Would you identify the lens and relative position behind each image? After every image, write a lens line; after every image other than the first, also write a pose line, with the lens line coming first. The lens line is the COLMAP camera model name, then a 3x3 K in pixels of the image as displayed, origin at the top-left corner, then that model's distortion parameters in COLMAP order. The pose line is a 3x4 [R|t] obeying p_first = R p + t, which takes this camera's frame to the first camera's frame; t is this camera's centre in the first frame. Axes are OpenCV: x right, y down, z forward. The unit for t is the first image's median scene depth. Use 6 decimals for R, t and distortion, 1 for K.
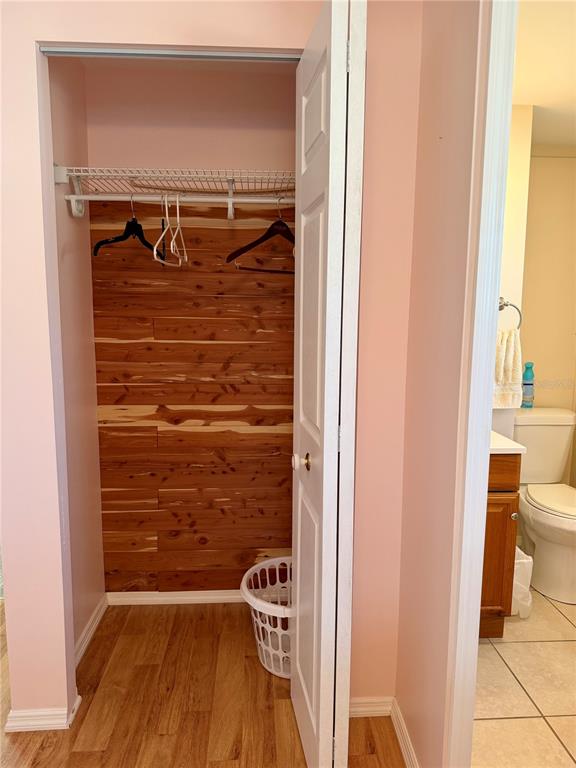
lens RADIAL K [[546.5, 0, 284.8], [0, 546.5, 380.4], [0, 0, 1]] dist [0.047584, -0.052770]
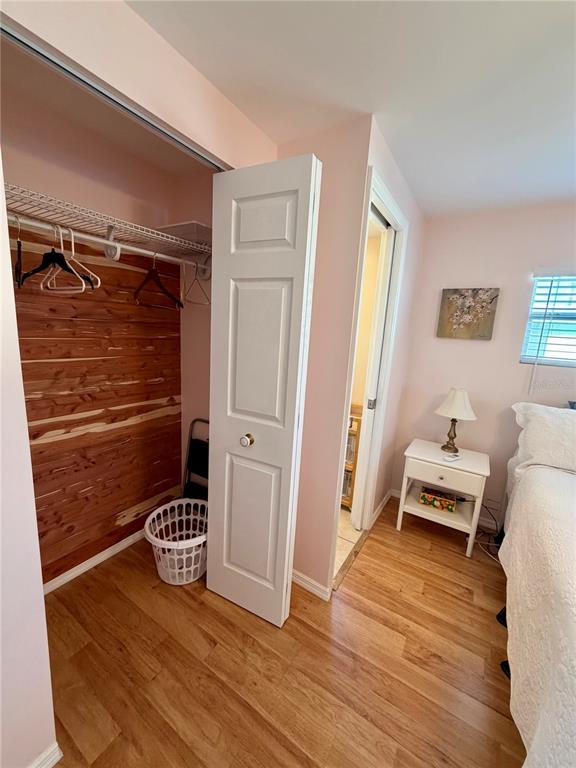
lens RADIAL K [[309.7, 0, 284.5], [0, 309.7, 384.2], [0, 0, 1]] dist [-0.003871, 0.001220]
pose [[0.583004, -0.125417, 0.802731, -0.394106], [0.056554, 0.991882, 0.113895, -0.068013], [-0.810498, -0.021004, 0.585364, 0.262893]]
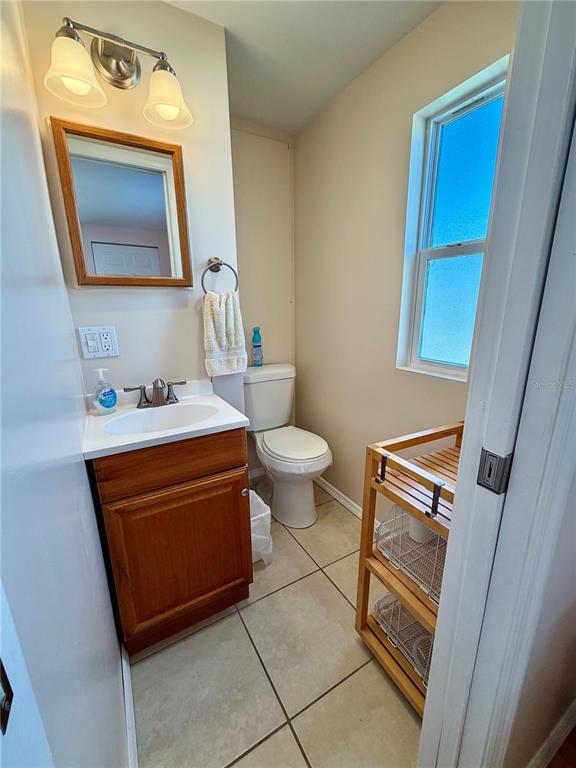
lens RADIAL K [[309.7, 0, 287.5], [0, 309.7, 381.6], [0, 0, 1]] dist [-0.003871, 0.001220]
pose [[0.892291, -0.135182, 0.430746, 0.247296], [0.086202, 0.987579, 0.131367, 0.000551], [-0.443154, -0.080086, 0.892861, 0.455387]]
